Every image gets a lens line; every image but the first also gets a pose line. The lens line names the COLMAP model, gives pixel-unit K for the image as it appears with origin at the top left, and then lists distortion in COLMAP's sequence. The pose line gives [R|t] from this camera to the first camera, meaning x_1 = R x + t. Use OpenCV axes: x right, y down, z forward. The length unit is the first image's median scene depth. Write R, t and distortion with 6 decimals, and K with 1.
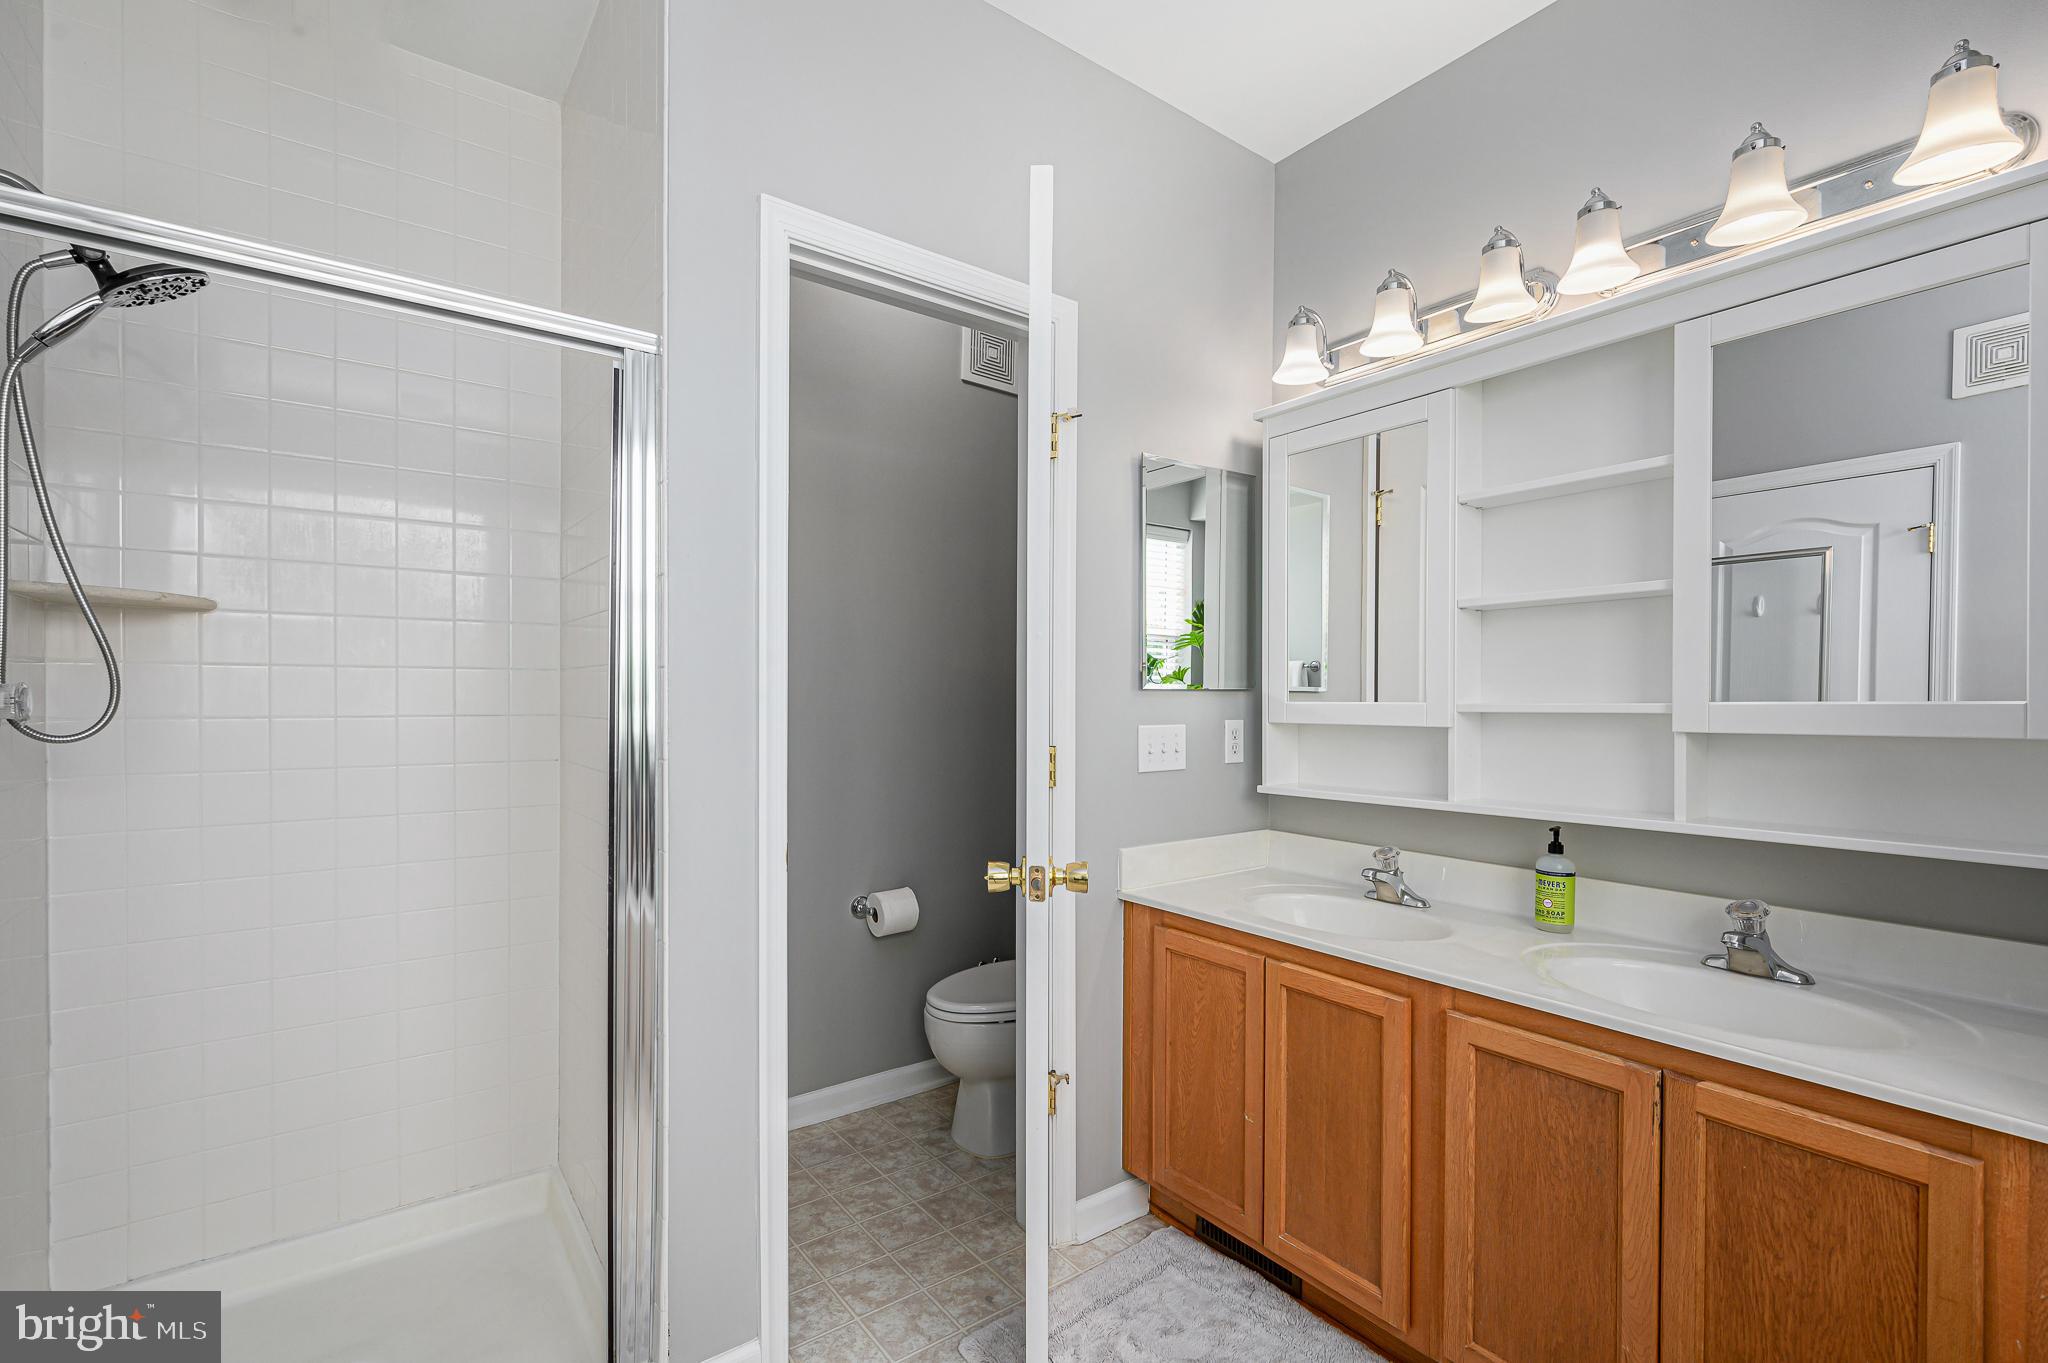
lens RADIAL K [[912.9, 0, 1024.9], [0, 912.9, 713.7], [0, 0, 1]] dist [0.000513, 0.000018]
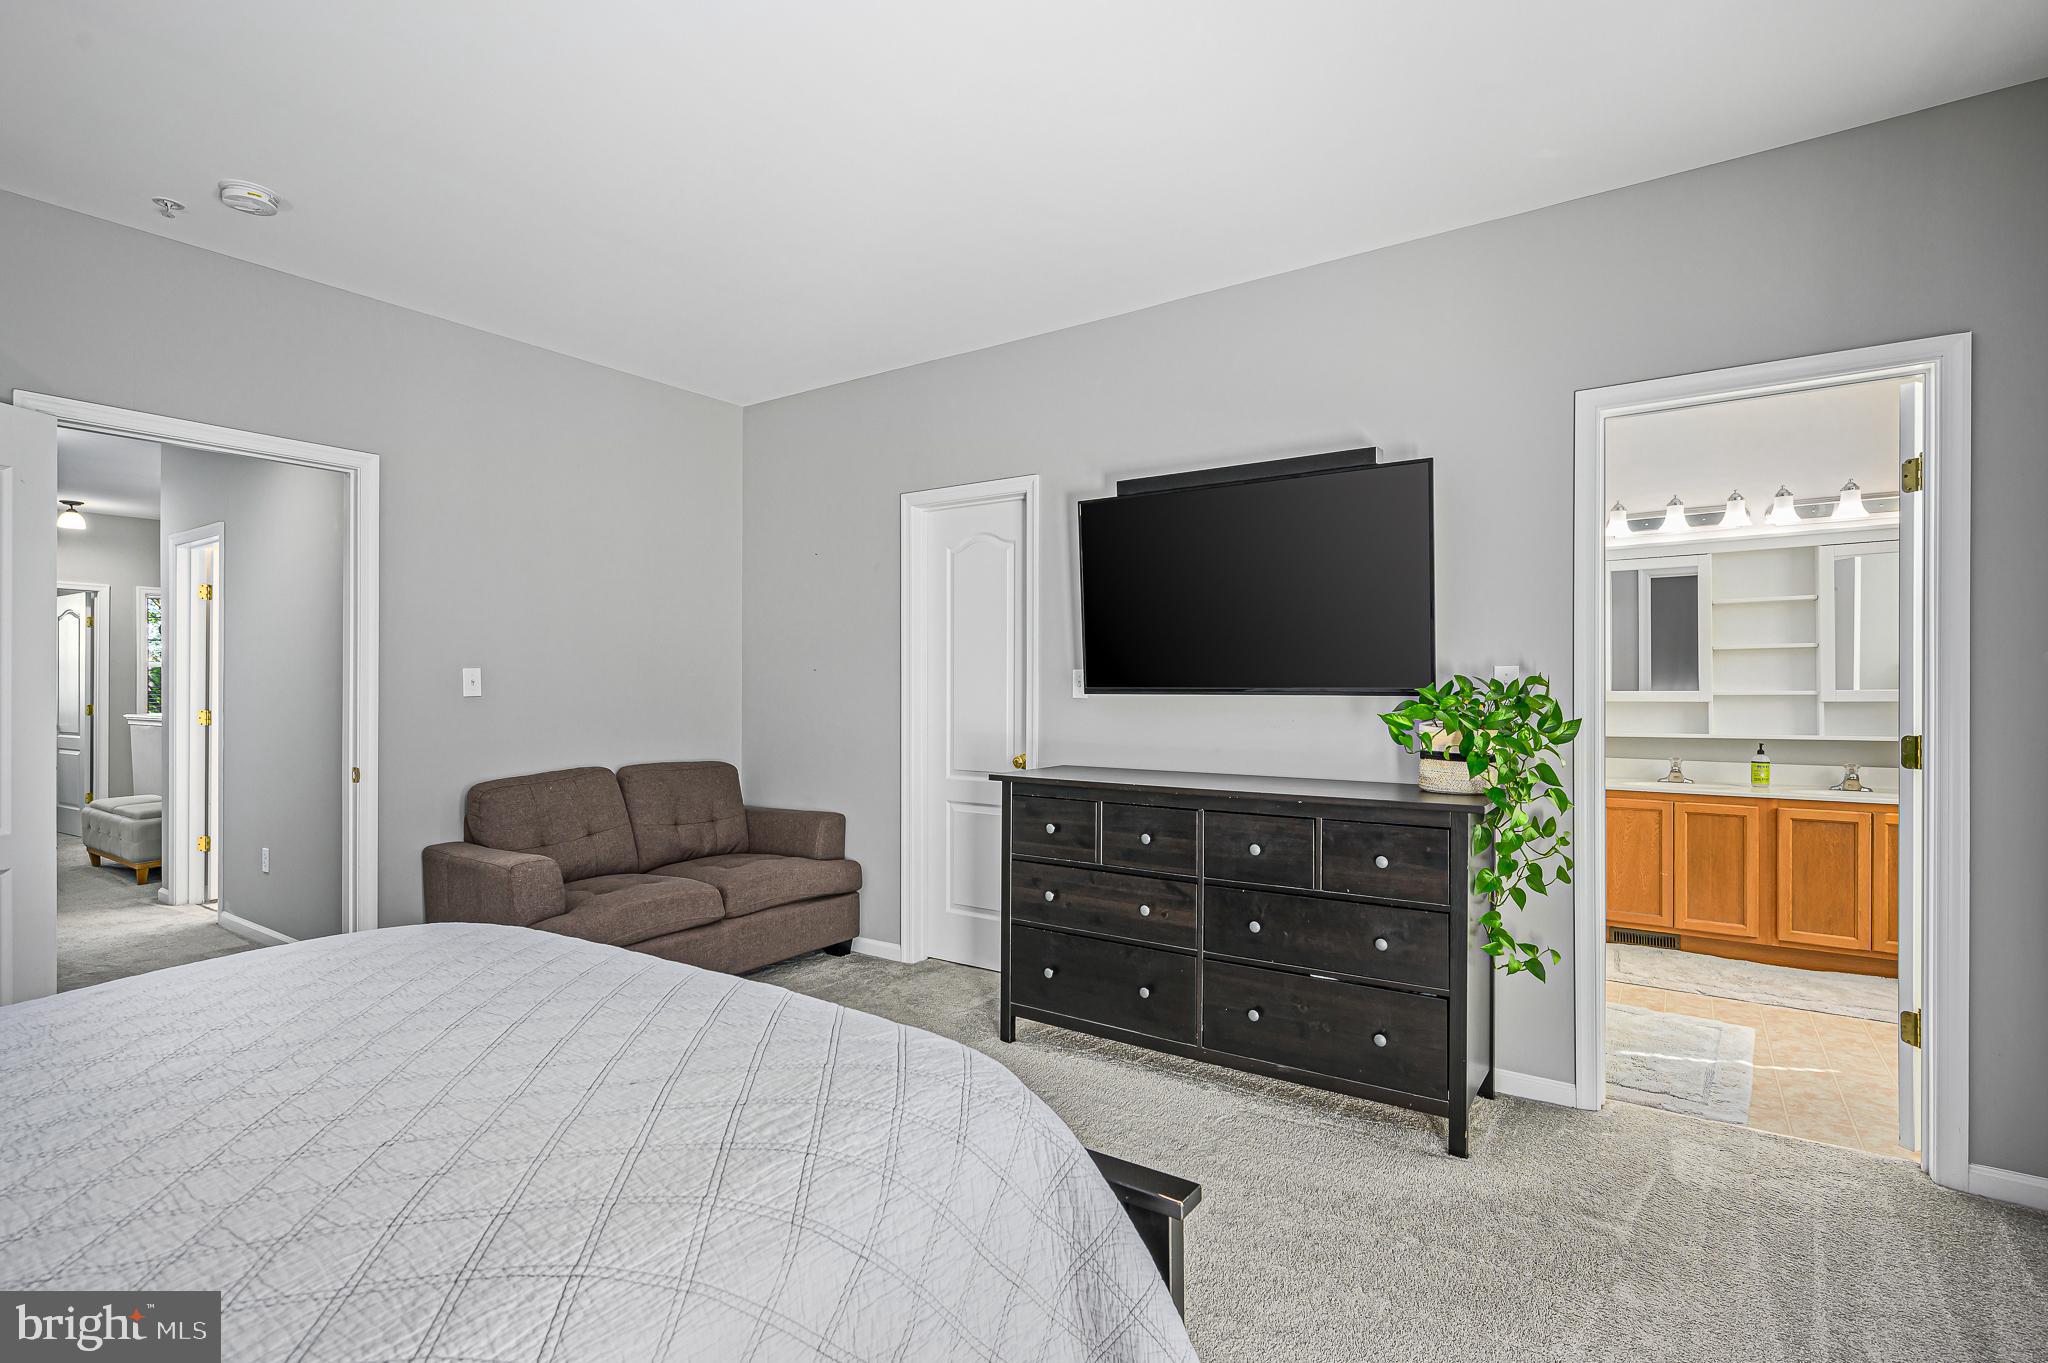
lens RADIAL K [[963.1, 0, 1005.7], [0, 963.1, 691.7], [0, 0, 1]] dist [-0.001077, 0.000667]
pose [[0.950116, -0.004544, 0.311864, -2.308555], [0.008802, 0.999886, -0.012247, 0.004731], [-0.311773, 0.014381, 0.950048, -0.870273]]
